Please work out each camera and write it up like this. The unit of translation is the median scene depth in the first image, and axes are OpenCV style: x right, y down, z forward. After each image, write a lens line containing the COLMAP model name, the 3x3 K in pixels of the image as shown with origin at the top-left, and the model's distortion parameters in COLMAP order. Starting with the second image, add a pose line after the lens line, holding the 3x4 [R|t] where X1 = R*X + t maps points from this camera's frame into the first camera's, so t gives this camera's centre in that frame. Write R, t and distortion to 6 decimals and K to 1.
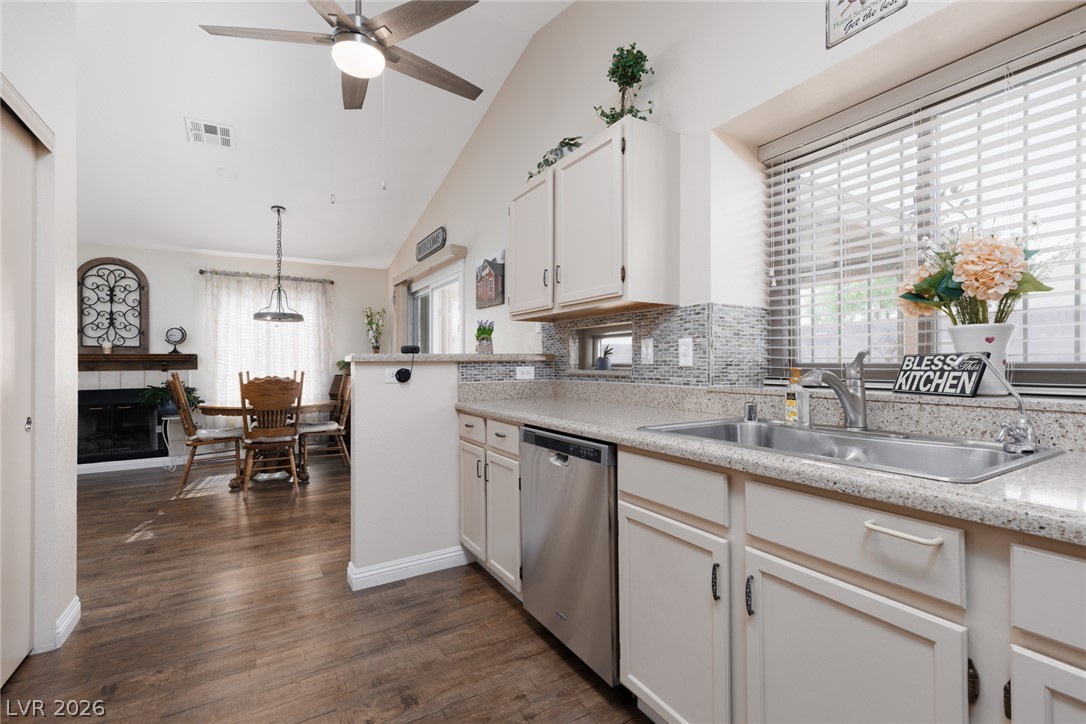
lens RADIAL K [[484.0, 0, 547.8], [0, 484.0, 359.8], [0, 0, 1]] dist [0.006981, -0.001066]
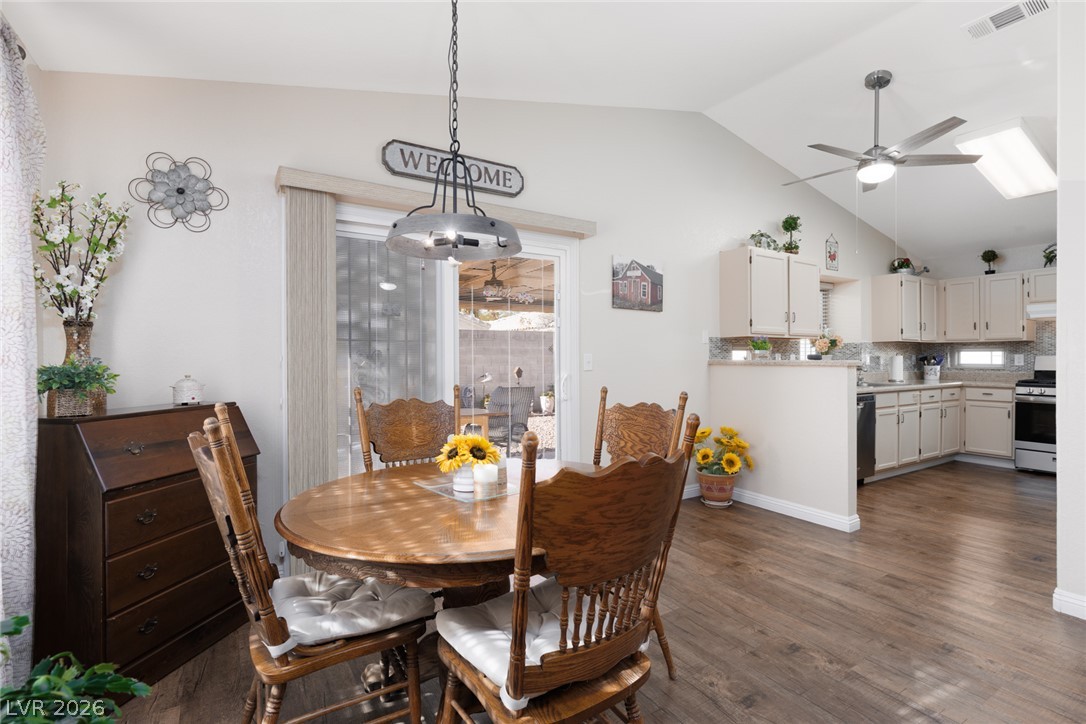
lens RADIAL K [[513.1, 0, 546.6], [0, 513.1, 360.6], [0, 0, 1]] dist [-0.002338, 0.000371]
pose [[-0.015524, 0.003008, 0.999875, -0.876496], [-0.003289, 0.999990, -0.003060, -0.001740], [-0.999874, -0.003336, -0.015514, 0.903070]]
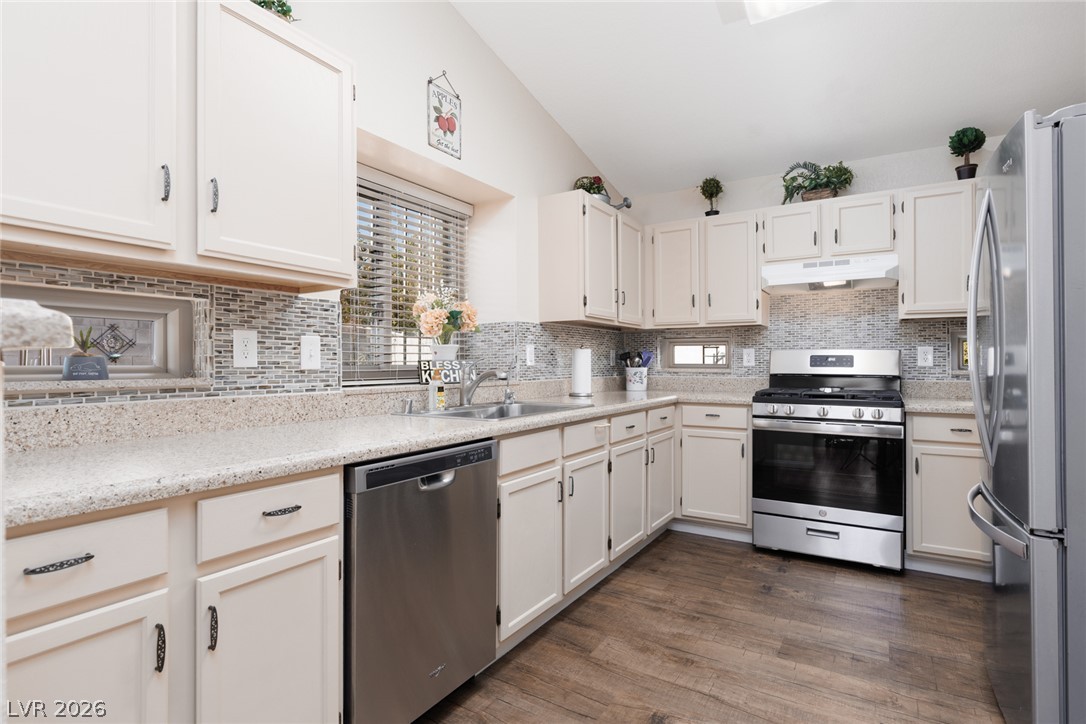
lens RADIAL K [[538.9, 0, 547.3], [0, 538.9, 361.8], [0, 0, 1]] dist [-0.006419, -0.000919]
pose [[-0.454309, 0.011637, 0.890768, -0.301238], [0.000849, 0.999920, -0.012630, 0.005198], [-0.890844, -0.004982, -0.454283, 0.431478]]
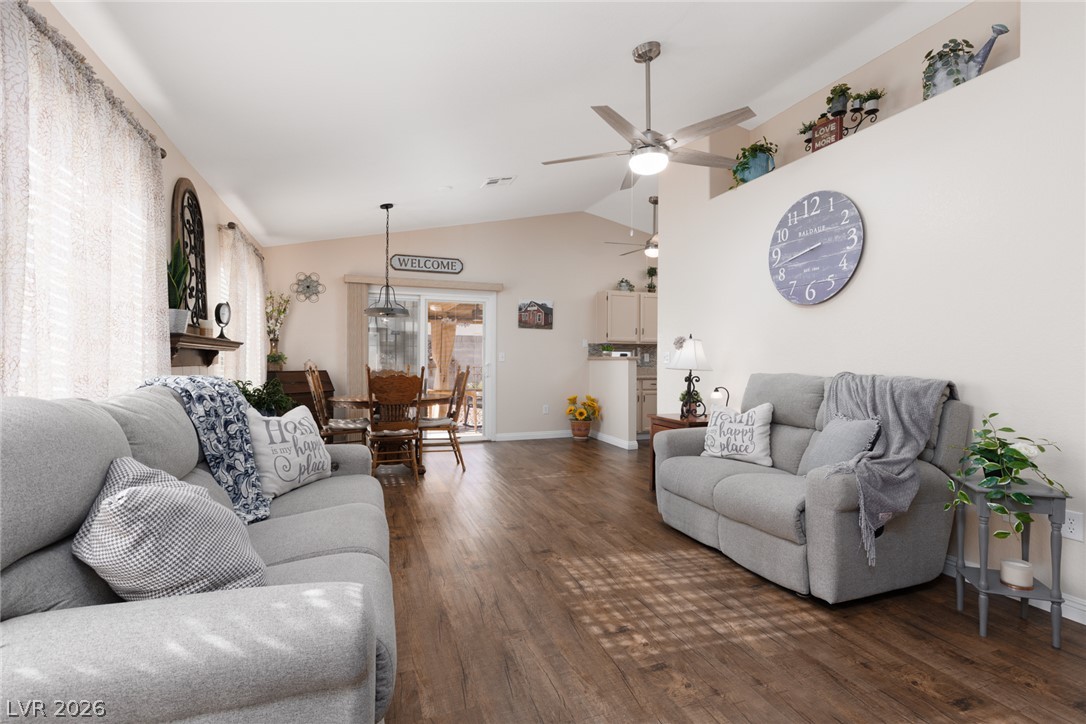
lens RADIAL K [[513.1, 0, 547.6], [0, 513.1, 362.8], [0, 0, 1]] dist [-0.002338, 0.000371]
pose [[0.189337, 0.005442, 0.981897, -1.480171], [-0.011070, 0.999933, -0.003407, 0.017004], [-0.981850, -0.010225, 0.189384, 0.446921]]
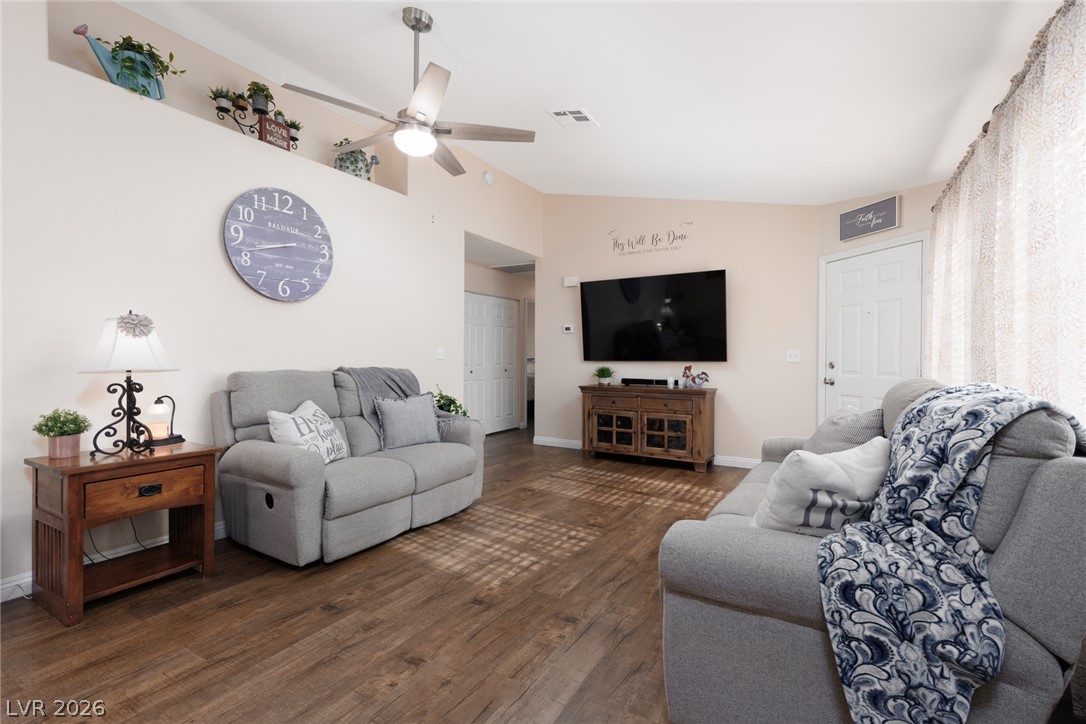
lens RADIAL K [[484.0, 0, 549.3], [0, 484.0, 358.9], [0, 0, 1]] dist [0.006981, -0.001066]
pose [[-0.880025, 0.004932, -0.474903, -0.751384], [0.005462, 0.999985, 0.000263, 0.013384], [0.474897, -0.002362, -0.880038, 0.973677]]
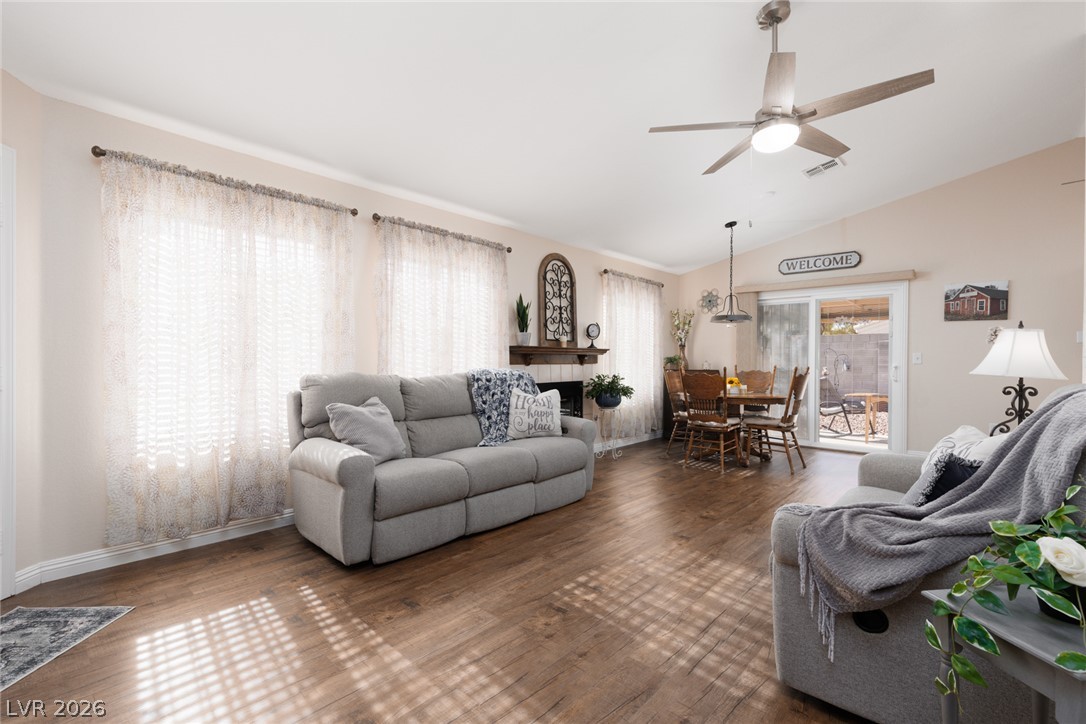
lens RADIAL K [[484.0, 0, 548.6], [0, 484.0, 361.1], [0, 0, 1]] dist [0.006981, -0.001066]
pose [[0.957771, 0.013797, 0.287199, -1.236459], [-0.015851, 0.999863, 0.004826, 0.012233], [-0.287093, -0.009174, 0.957859, 0.029887]]
